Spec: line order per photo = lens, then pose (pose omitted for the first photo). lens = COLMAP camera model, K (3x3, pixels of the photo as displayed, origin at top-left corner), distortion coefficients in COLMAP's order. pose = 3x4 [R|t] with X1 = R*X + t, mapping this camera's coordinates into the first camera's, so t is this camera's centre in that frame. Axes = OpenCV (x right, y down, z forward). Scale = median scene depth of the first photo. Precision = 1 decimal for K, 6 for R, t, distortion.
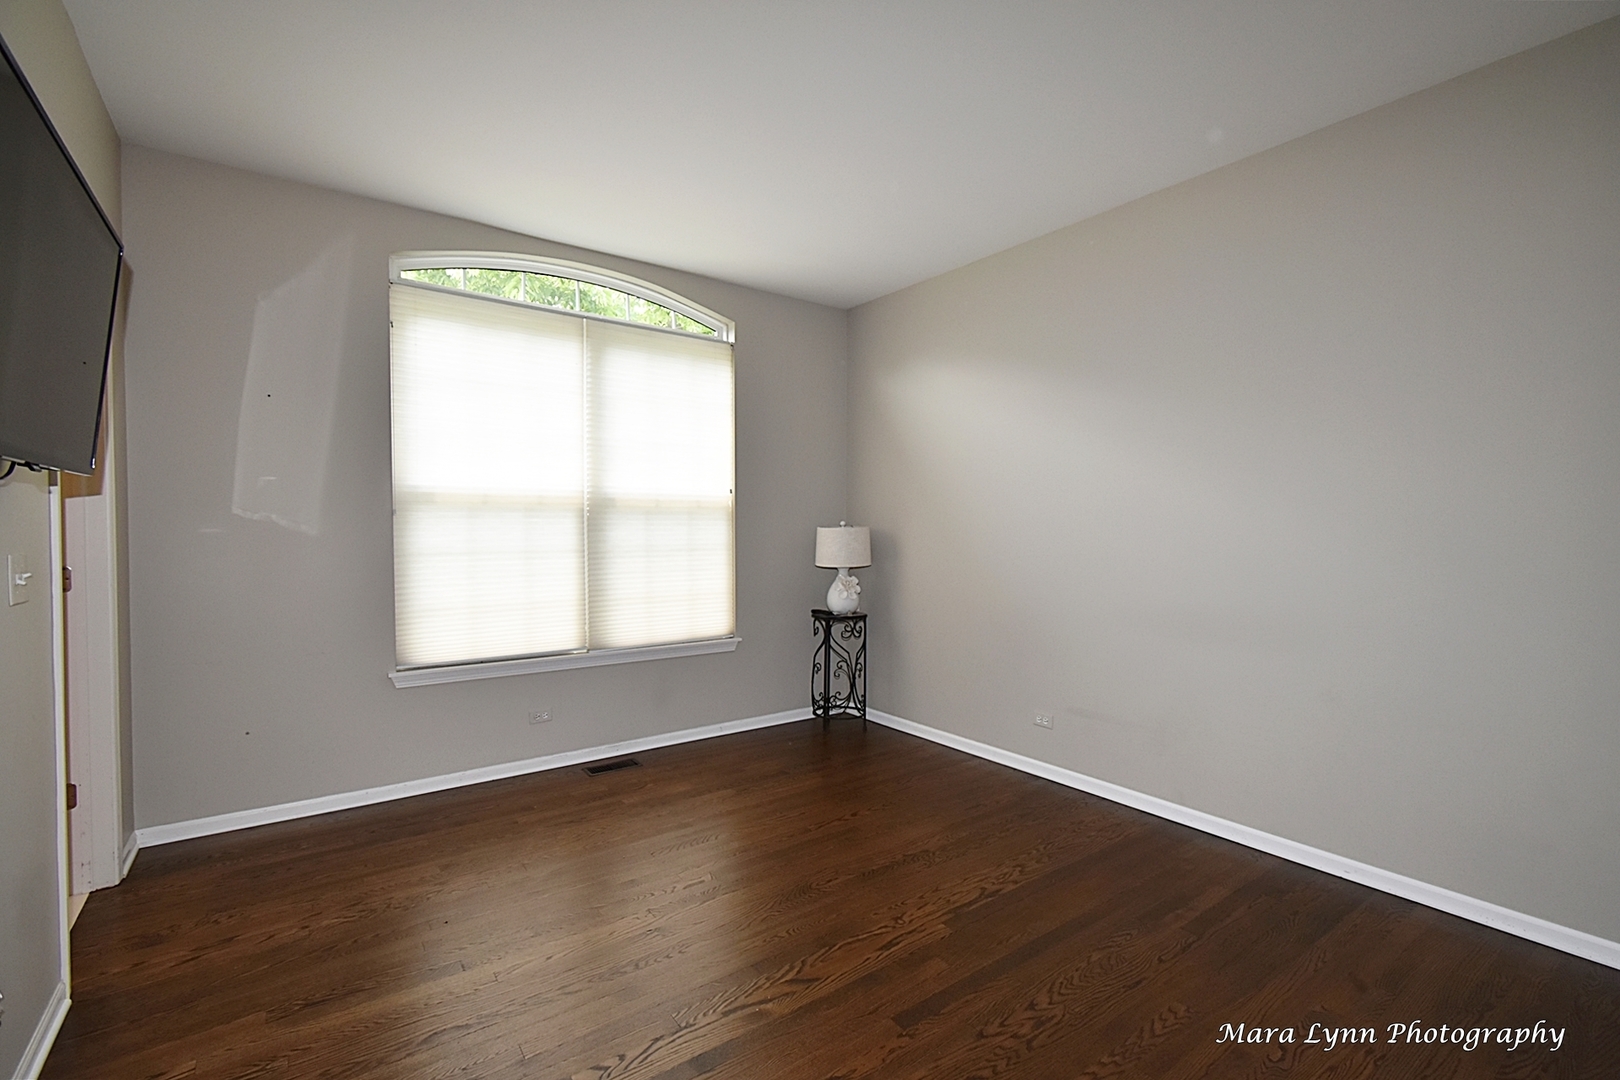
lens RADIAL K [[718.5, 0, 813.6], [0, 718.5, 545.9], [0, 0, 1]] dist [0.000703, 0.000049]
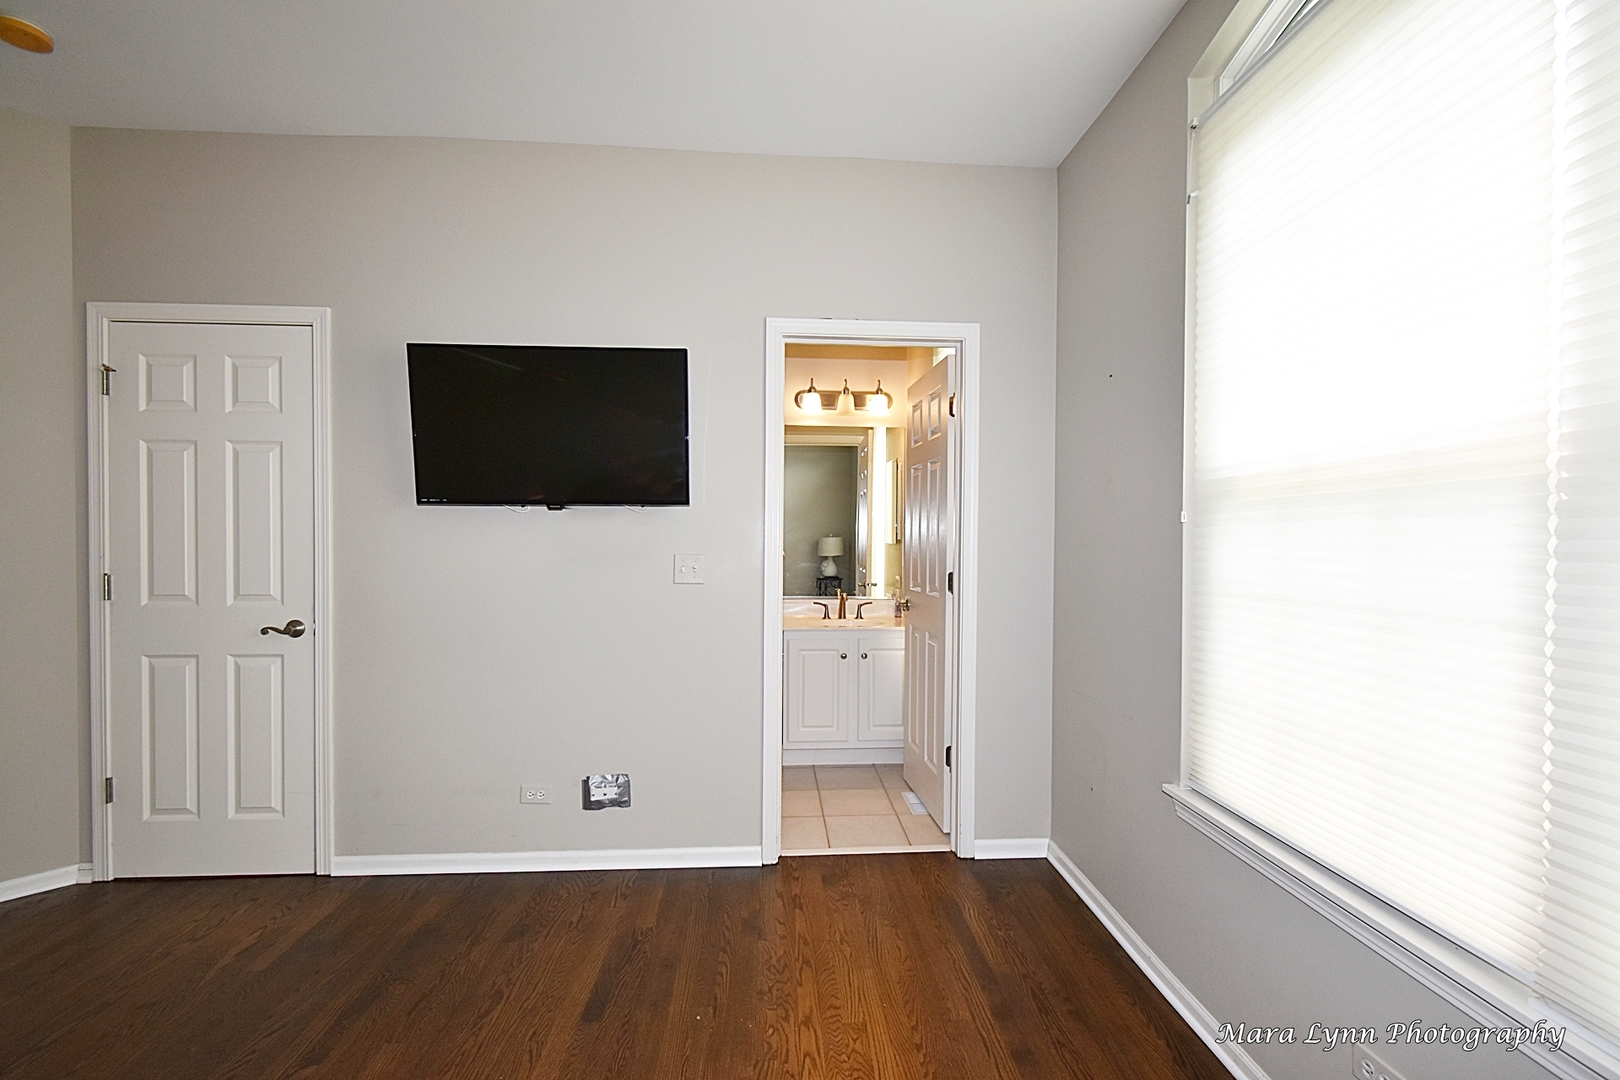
lens RADIAL K [[718.5, 0, 813.6], [0, 718.5, 545.9], [0, 0, 1]] dist [0.000703, 0.000049]
pose [[-0.547964, 0.004907, -0.836488, 0.072040], [-0.027118, 0.999353, 0.023627, -0.027843], [0.836062, 0.035631, -0.547476, 1.041921]]
